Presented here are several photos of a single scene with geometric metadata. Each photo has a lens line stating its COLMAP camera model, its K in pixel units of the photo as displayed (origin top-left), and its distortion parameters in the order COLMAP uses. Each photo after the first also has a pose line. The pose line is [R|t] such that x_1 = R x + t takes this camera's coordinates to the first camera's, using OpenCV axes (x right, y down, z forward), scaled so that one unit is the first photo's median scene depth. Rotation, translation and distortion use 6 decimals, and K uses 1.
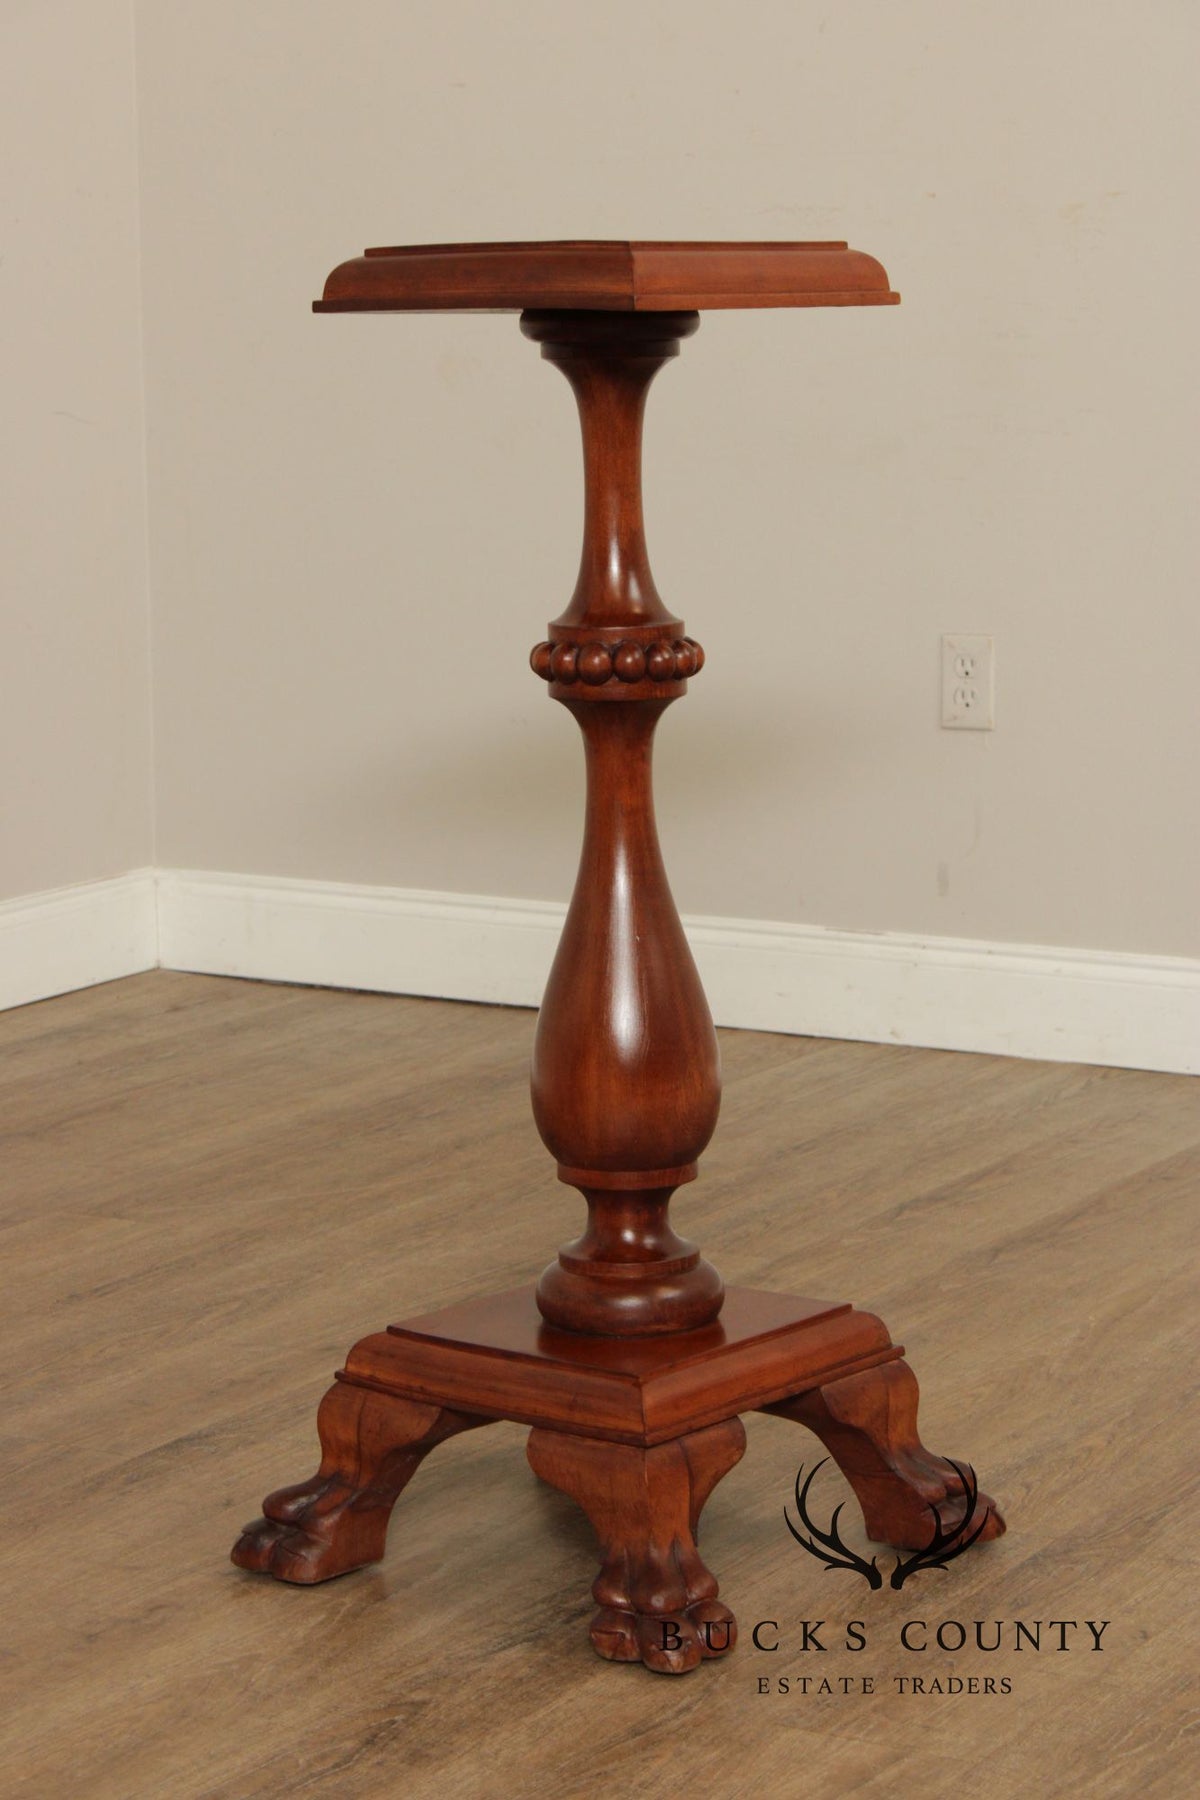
lens RADIAL K [[4306.8, 0, 600.0], [0, 4306.8, 900.0], [0, 0, 1]] dist [0.077135, 0.231864]
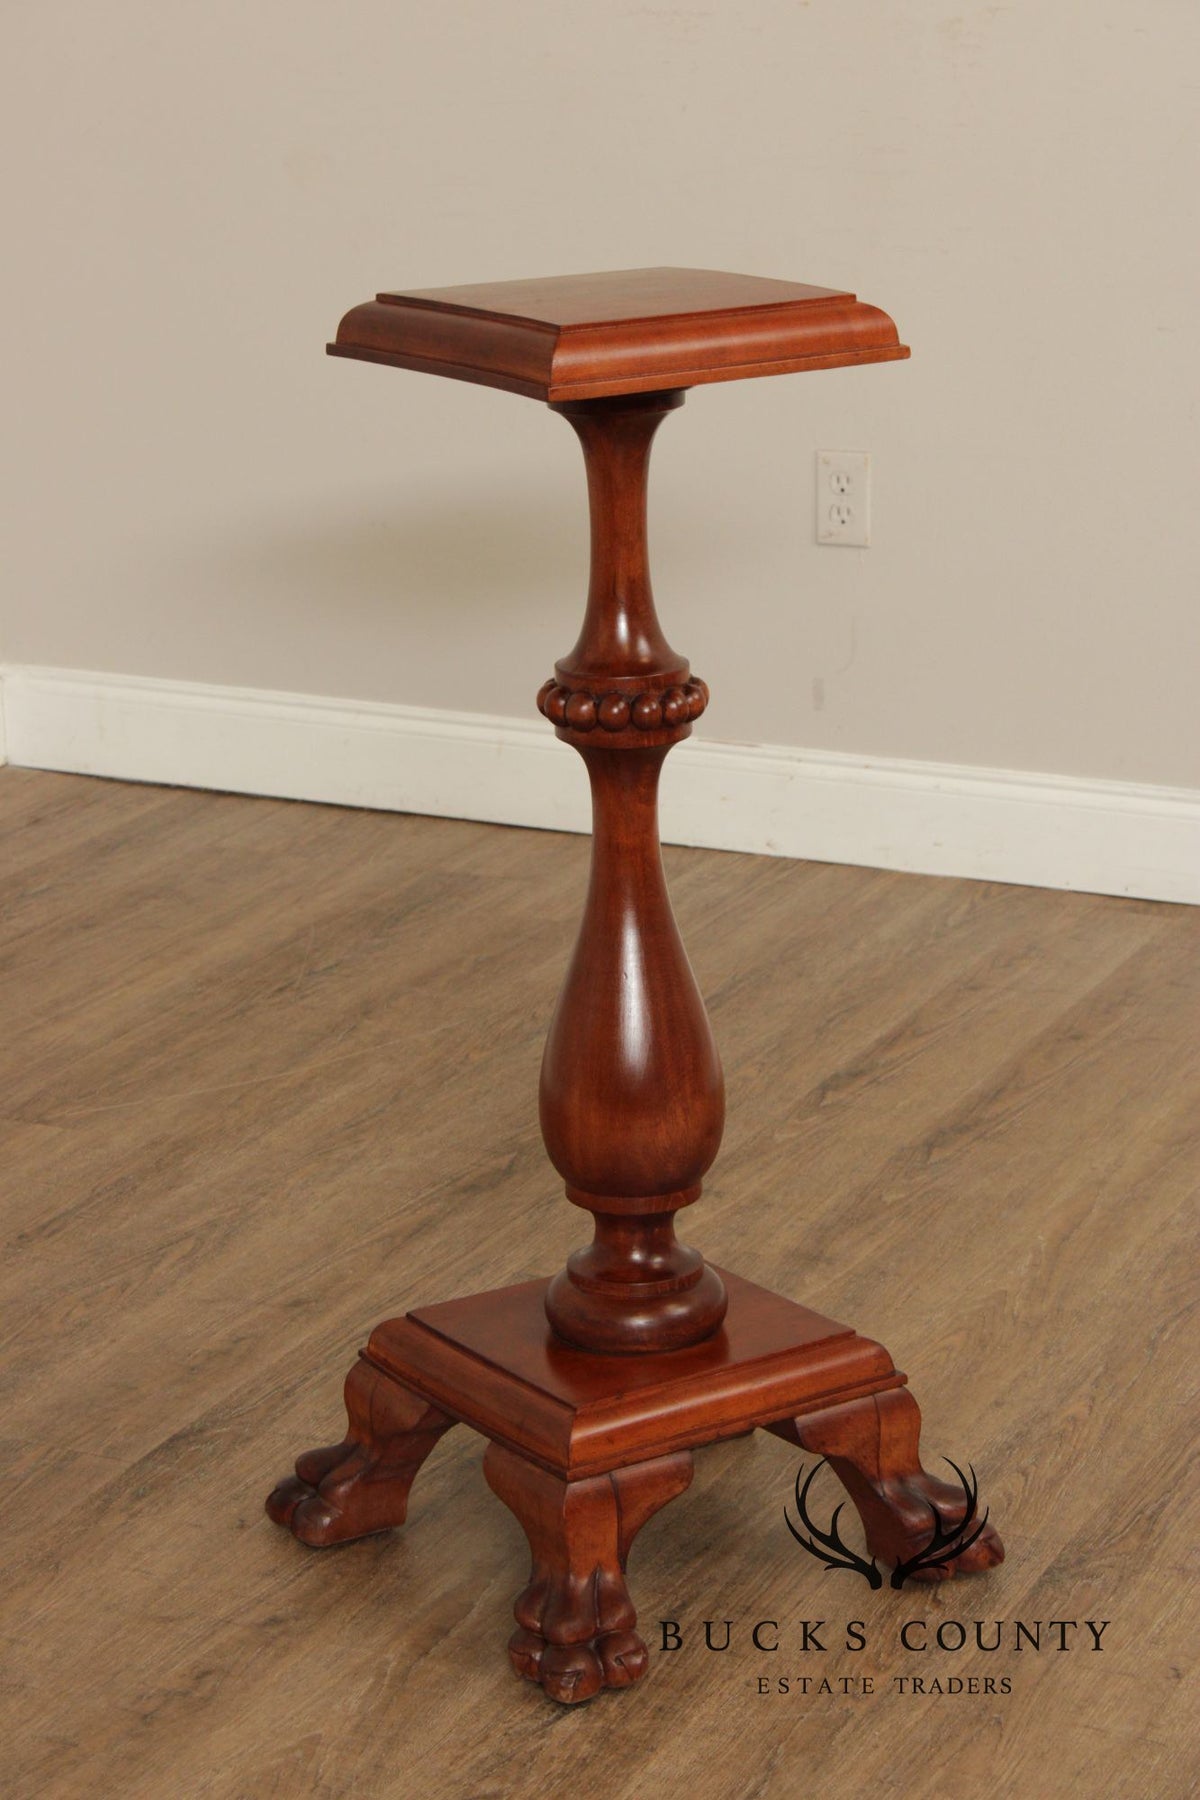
lens RADIAL K [[4306.8, 0, 600.0], [0, 4306.8, 900.0], [0, 0, 1]] dist [0.077135, 0.231864]
pose [[0.996519, -0.028183, 0.078462, -0.064428], [0.017999, 0.991662, 0.127600, -0.109087], [-0.081404, -0.125743, 0.988717, 0.012937]]
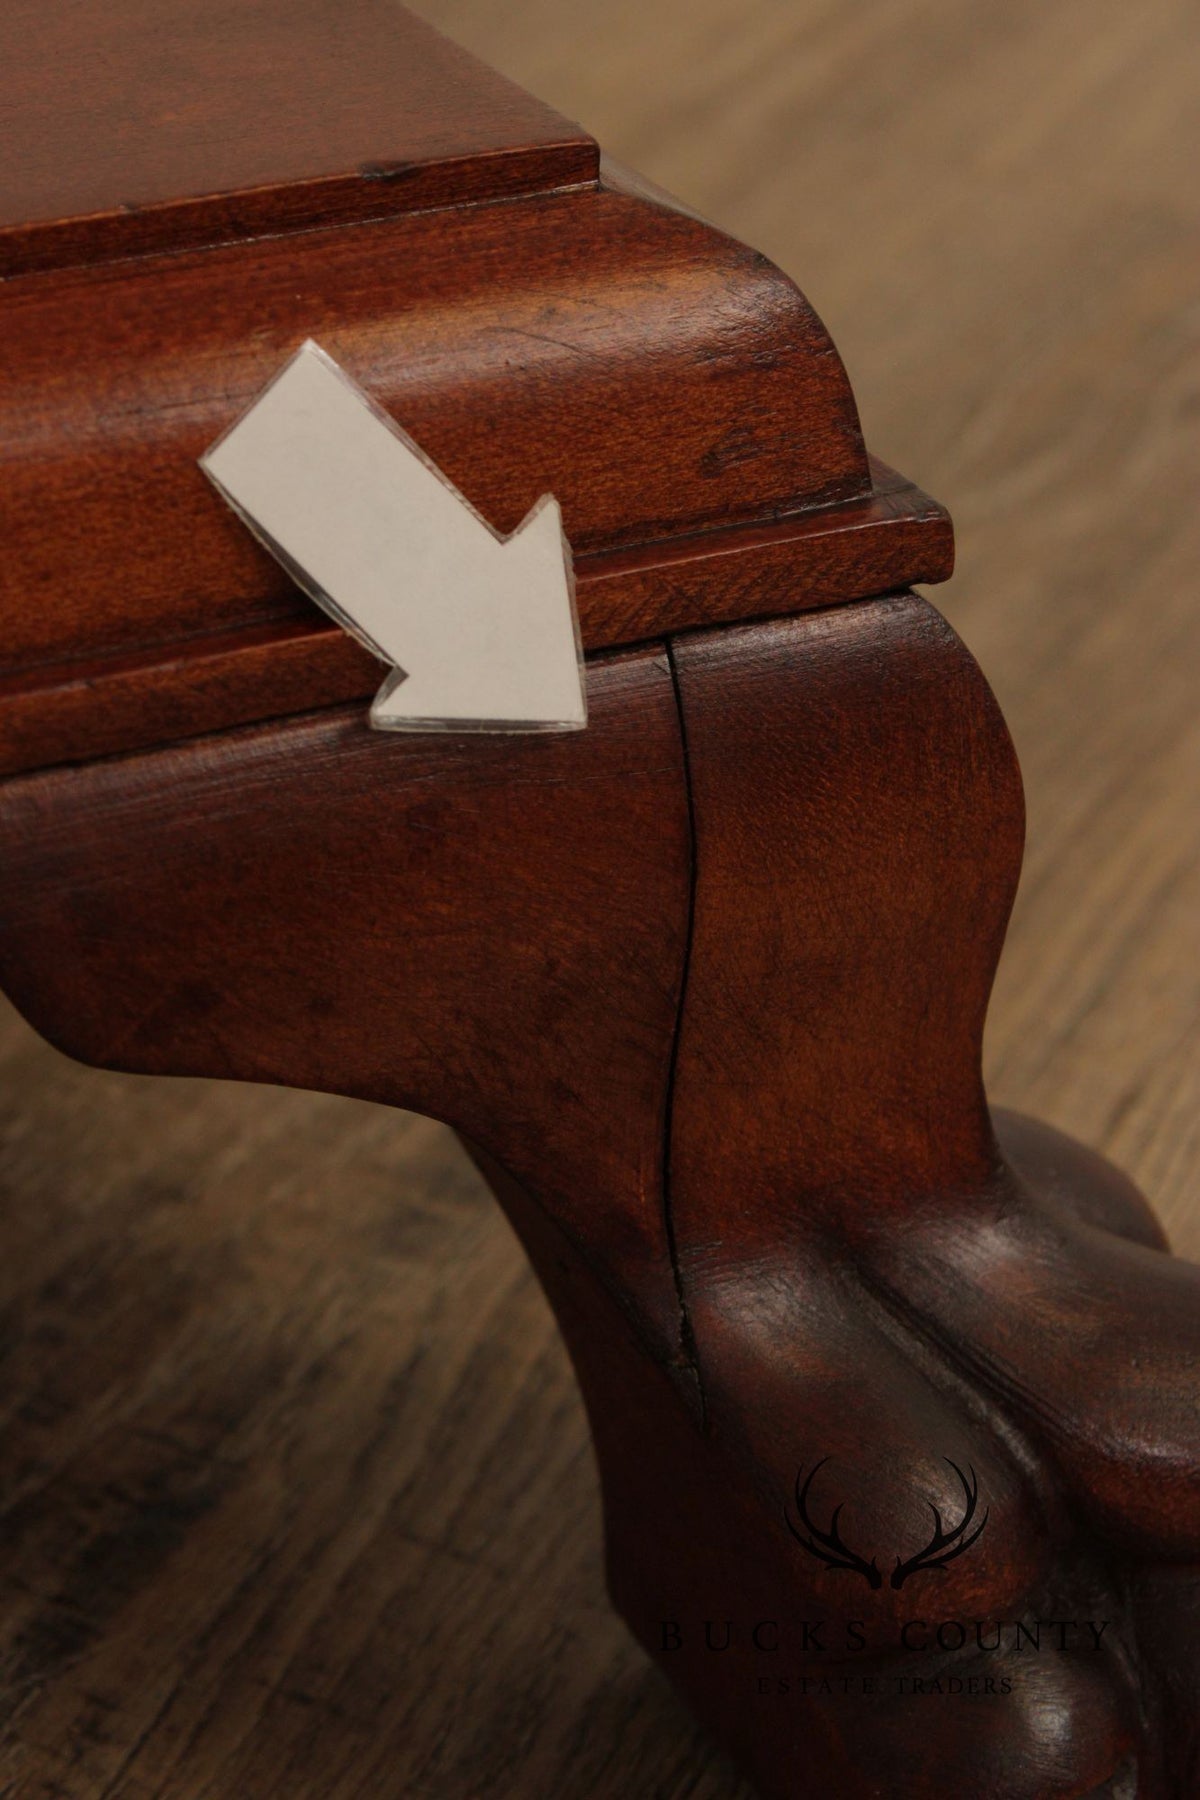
lens RADIAL K [[4306.8, 0, 600.0], [0, 4306.8, 900.0], [0, 0, 1]] dist [0.077135, 0.231864]
pose [[0.996205, 0.000428, 0.087038, -0.000968], [-0.033732, 0.923736, 0.381541, 0.057058], [-0.080236, -0.383029, 0.920245, 0.644402]]
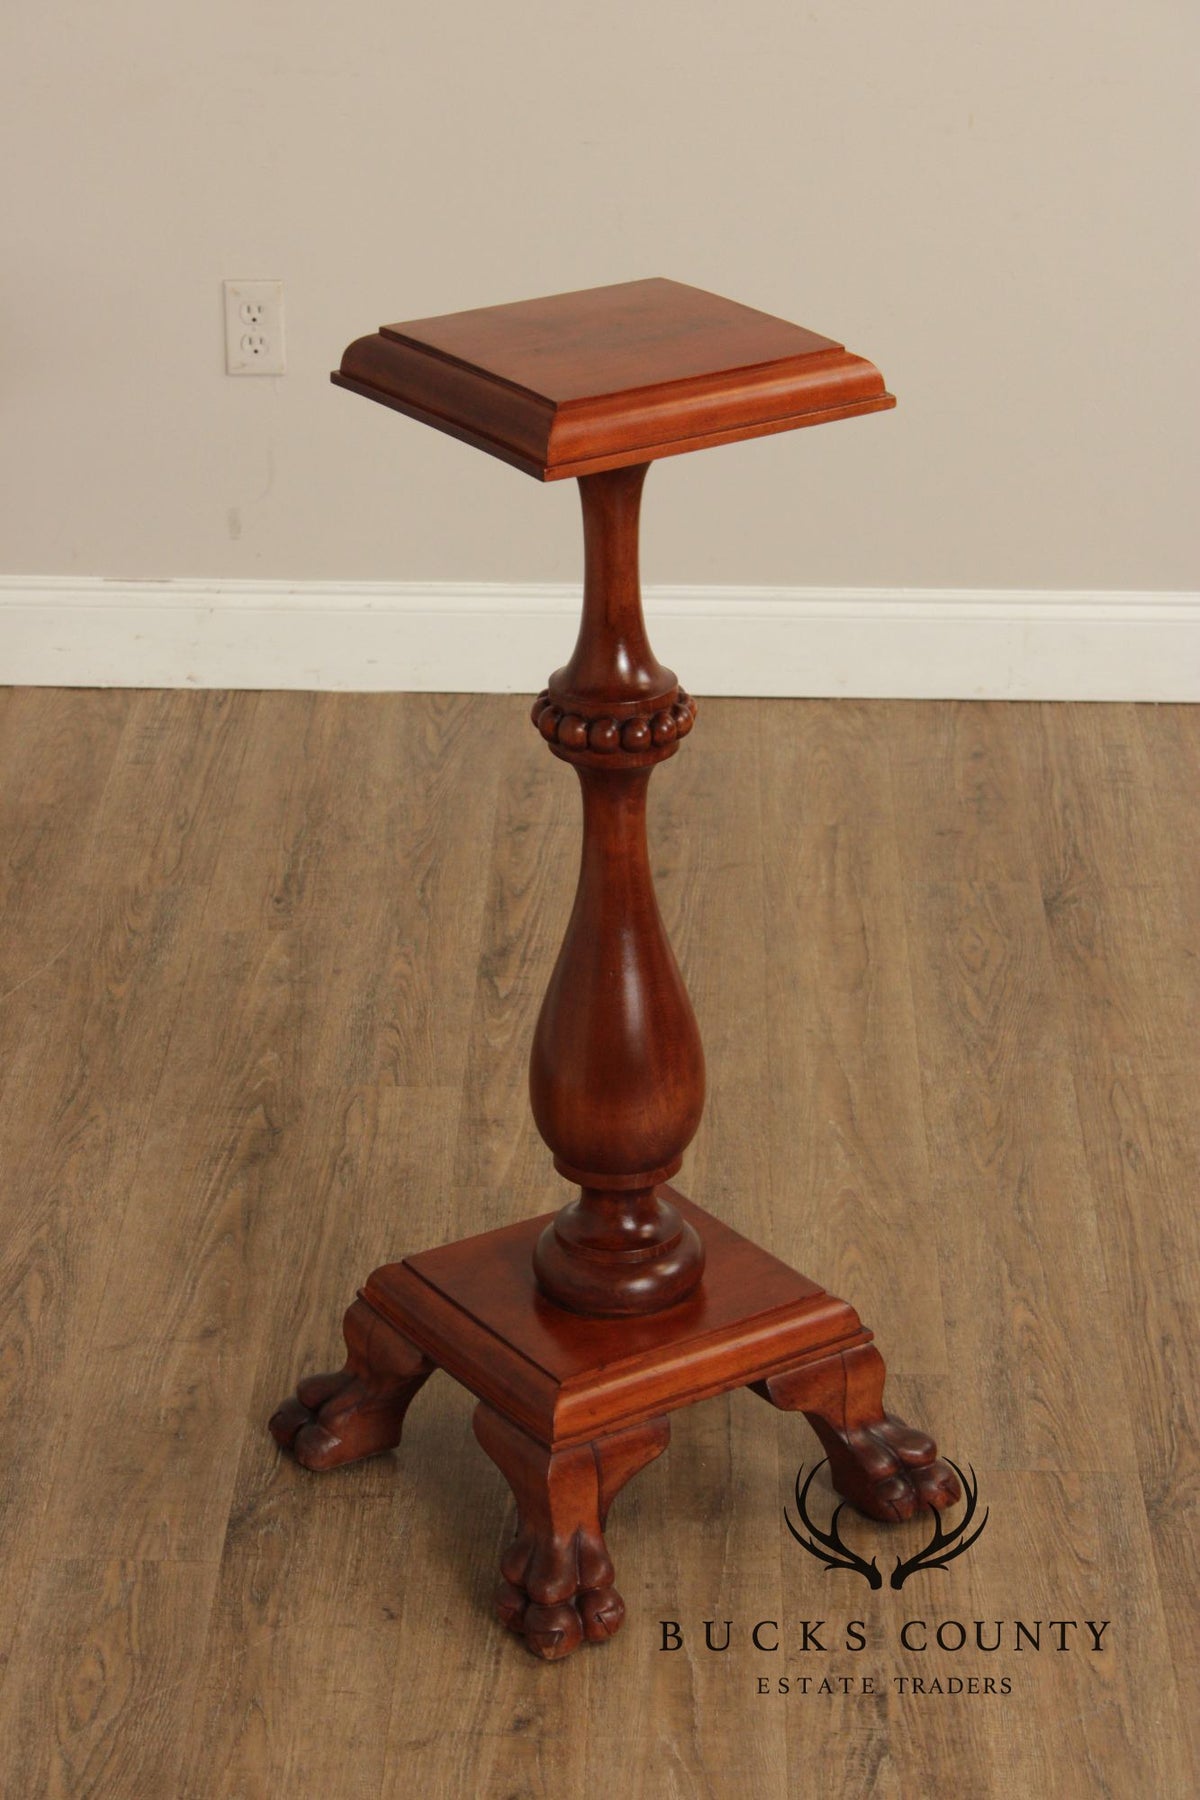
lens RADIAL K [[4306.8, 0, 600.0], [0, 4306.8, 900.0], [0, 0, 1]] dist [0.077135, 0.231864]
pose [[0.879928, -0.190125, 0.435407, -0.371004], [0.067443, 0.957144, 0.281649, -0.246828], [-0.470295, -0.218466, 0.855041, 0.128761]]
